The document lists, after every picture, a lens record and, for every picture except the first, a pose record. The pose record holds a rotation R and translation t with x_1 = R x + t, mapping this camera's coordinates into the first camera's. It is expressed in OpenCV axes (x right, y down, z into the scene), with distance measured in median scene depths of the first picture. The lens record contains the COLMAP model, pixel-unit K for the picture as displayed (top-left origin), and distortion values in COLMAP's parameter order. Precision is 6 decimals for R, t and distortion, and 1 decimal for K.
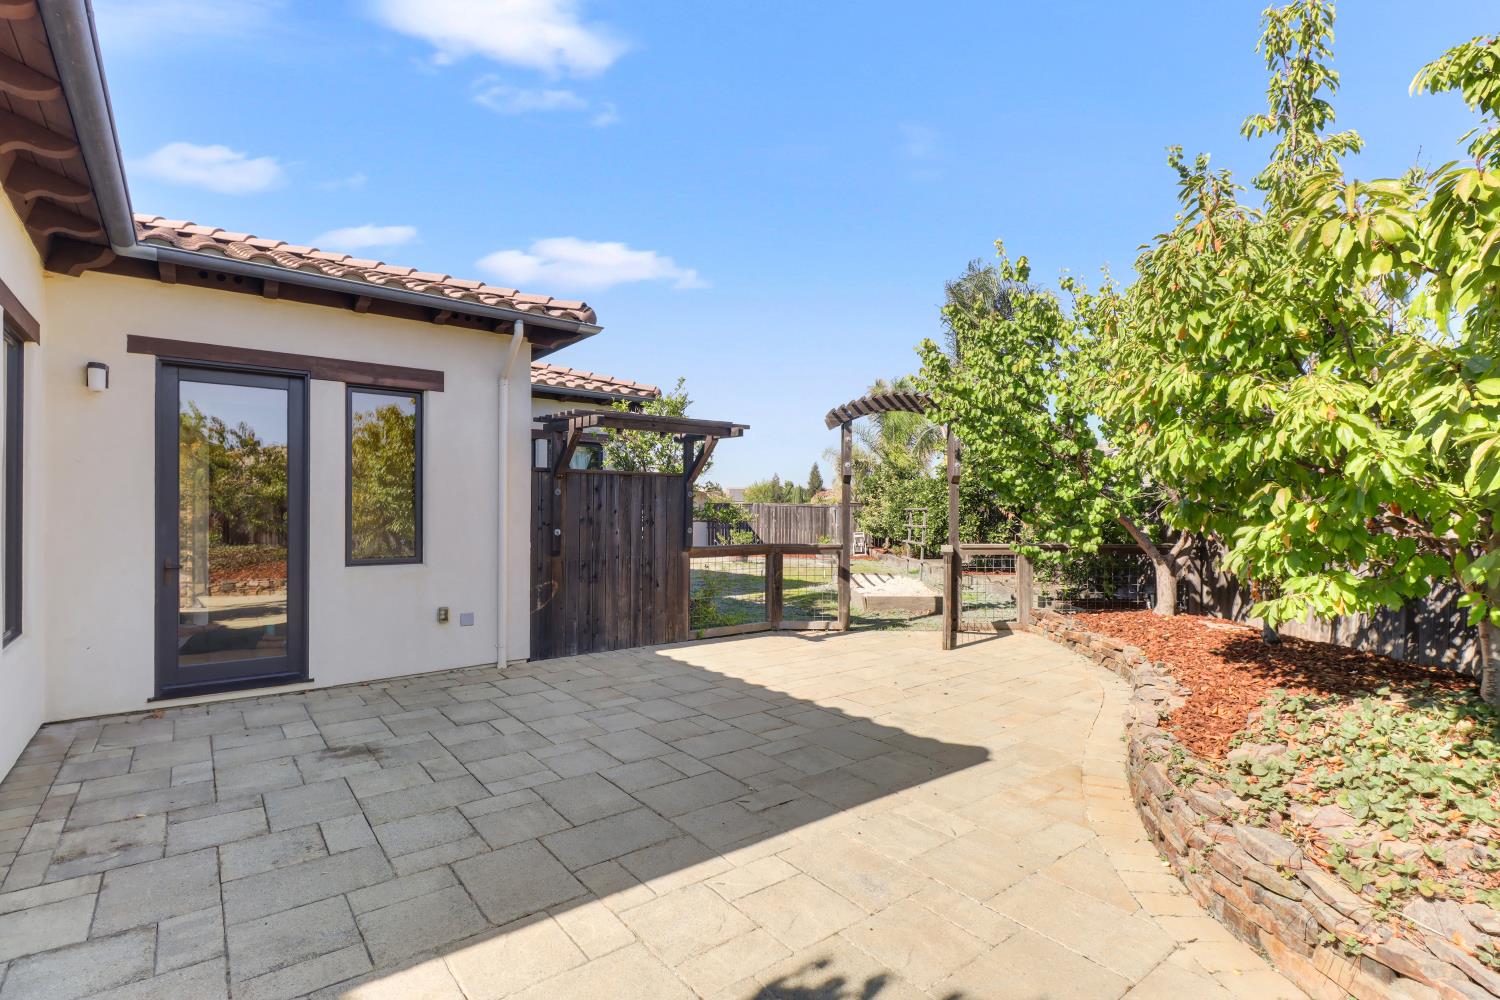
lens RADIAL K [[714.8, 0, 749.1], [0, 714.8, 524.6], [0, 0, 1]] dist [0.004032, -0.000080]
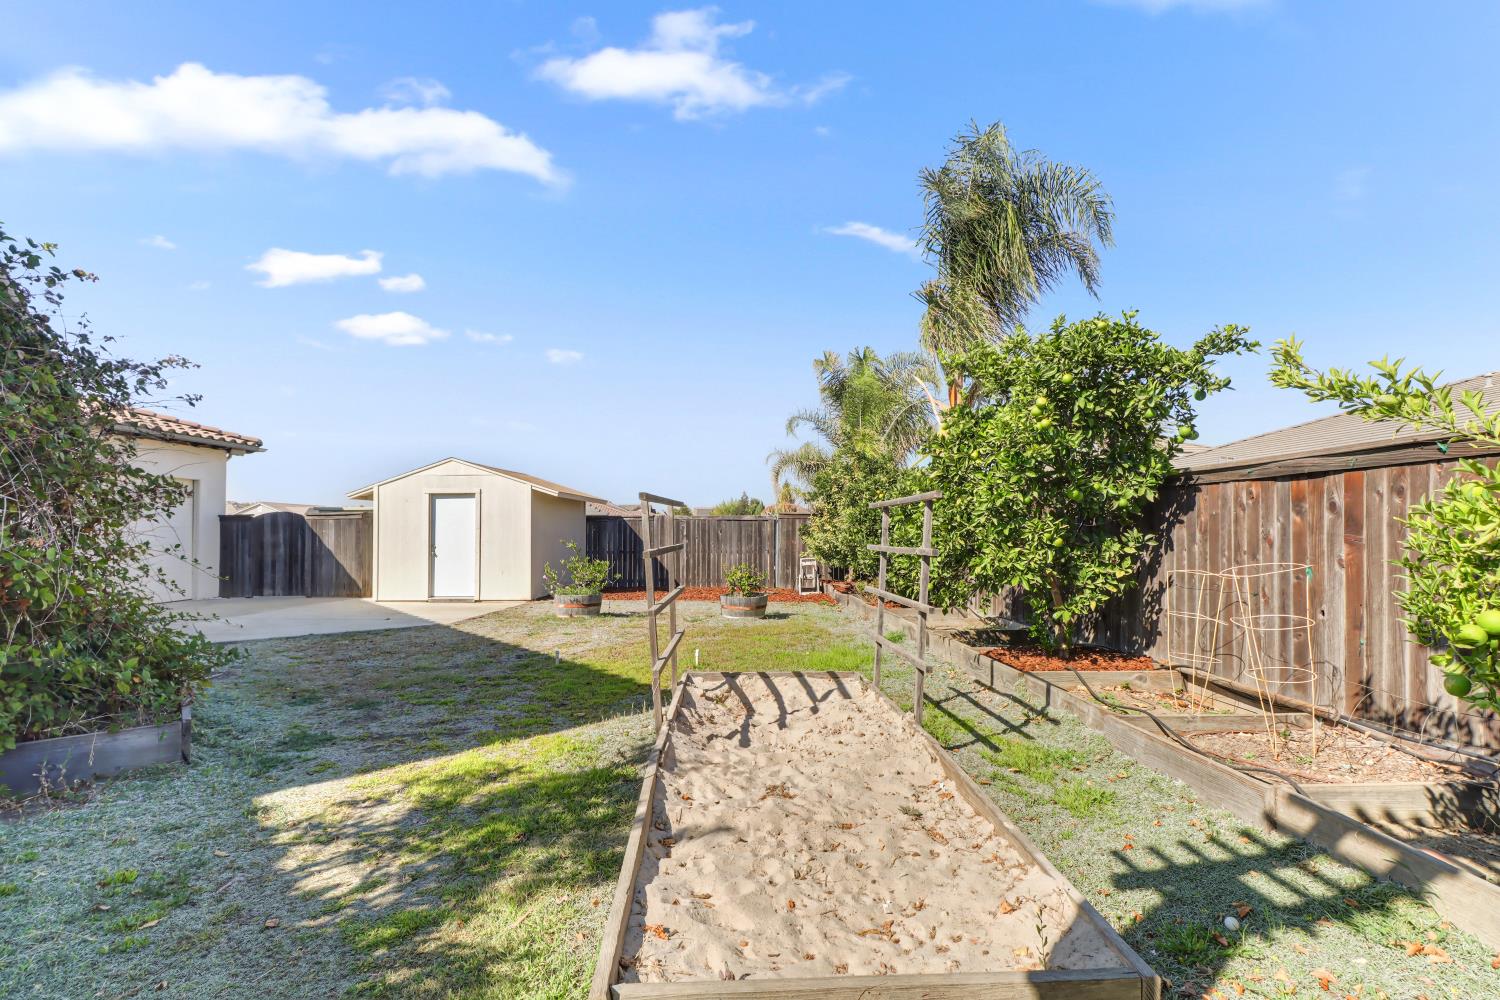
lens RADIAL K [[714.8, 0, 749.1], [0, 714.8, 524.6], [0, 0, 1]] dist [0.004032, -0.000080]
pose [[0.999503, -0.003194, 0.031346, 0.204869], [0.004146, 0.999530, -0.030373, -0.000212], [-0.031234, 0.030488, 0.999047, 0.898354]]
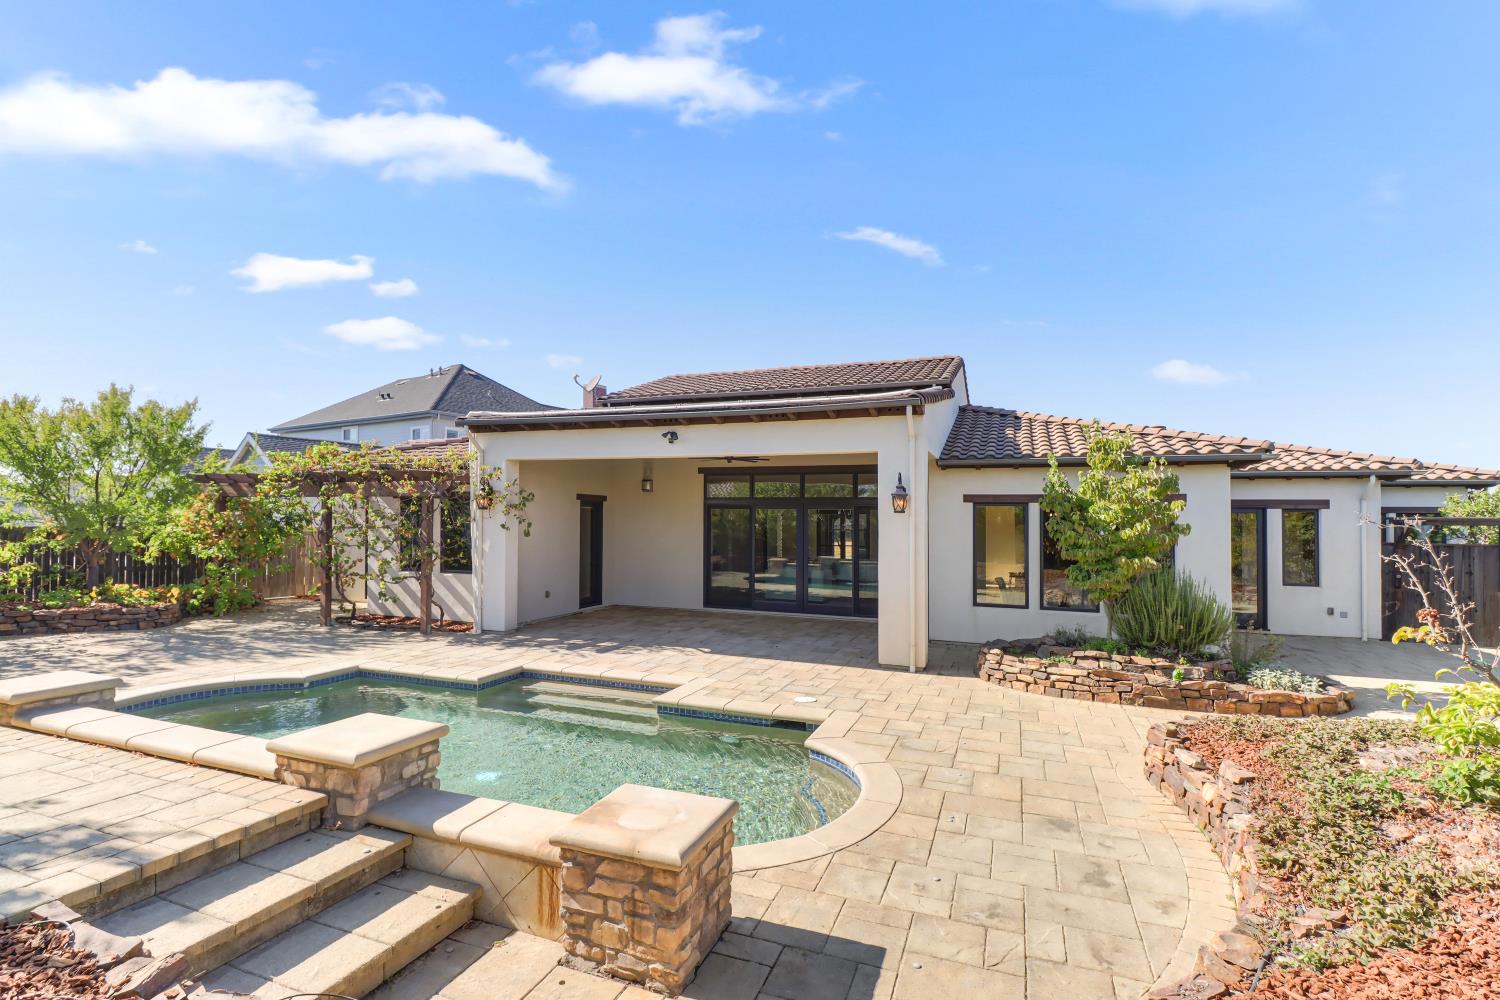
lens RADIAL K [[713.1, 0, 744.4], [0, 713.1, 493.5], [0, 0, 1]] dist [0.002150, -0.000363]
pose [[0.516060, -0.029128, -0.856057, 0.359550], [-0.030294, 0.998176, -0.052226, -0.044248], [0.856016, 0.052885, 0.514236, -1.144352]]
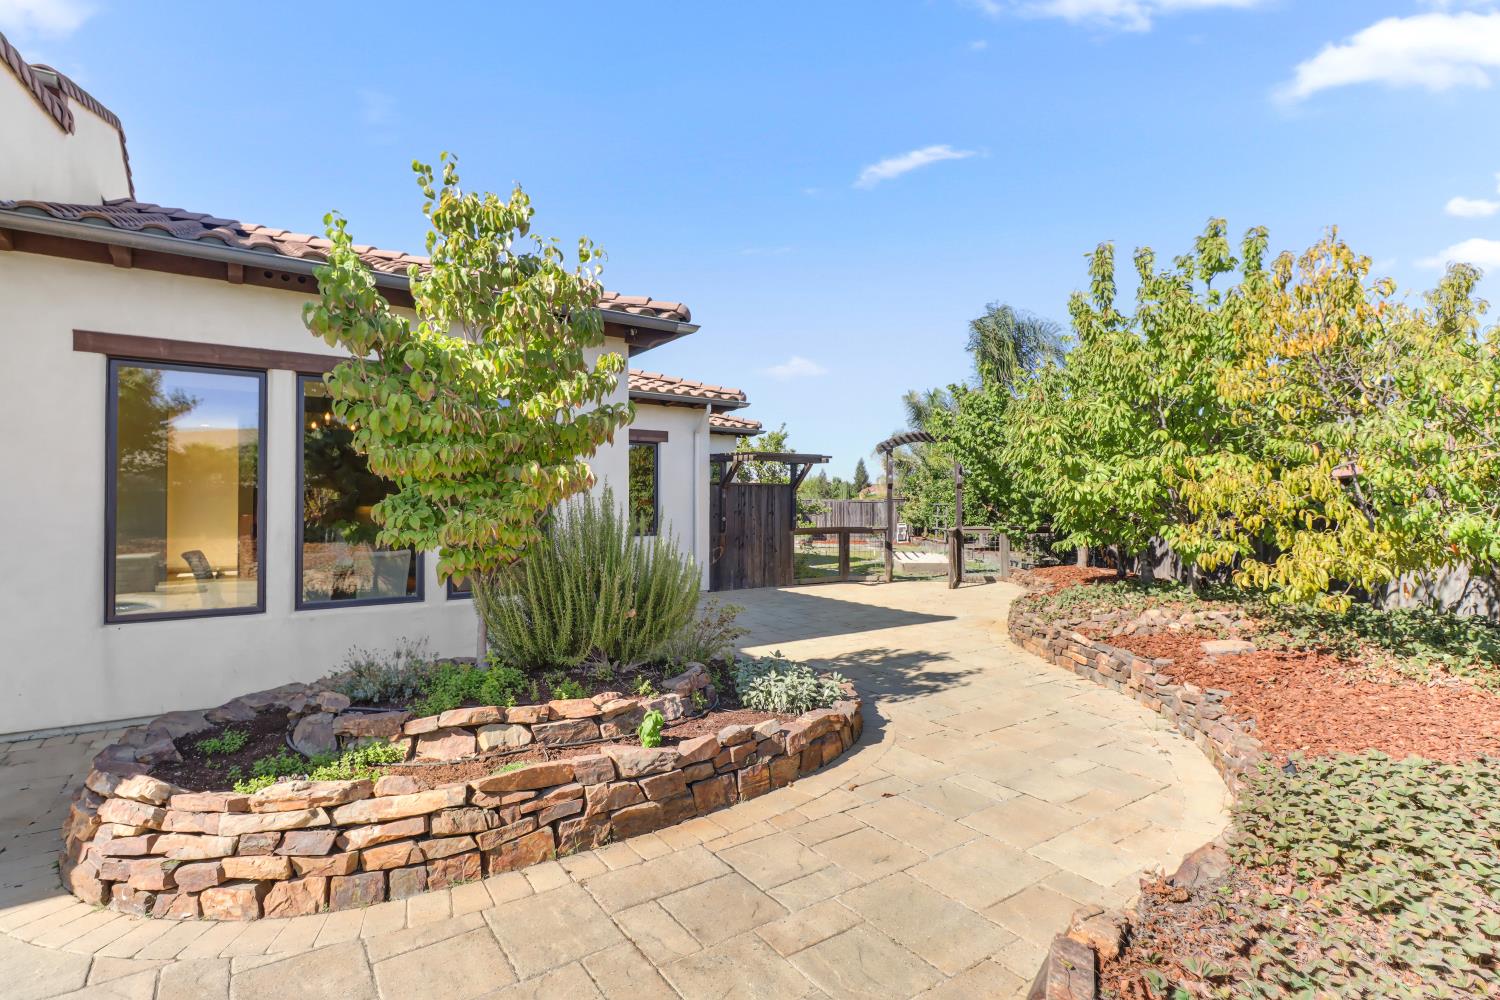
lens RADIAL K [[718.4, 0, 750.0], [0, 718.4, 500.0], [0, 0, 1]] dist [0.002817, 0.000067]
pose [[0.998171, -0.005150, -0.060227, -0.072681], [0.003516, 0.999624, -0.027208, 0.009189], [0.060345, 0.026947, 0.997814, -0.574773]]
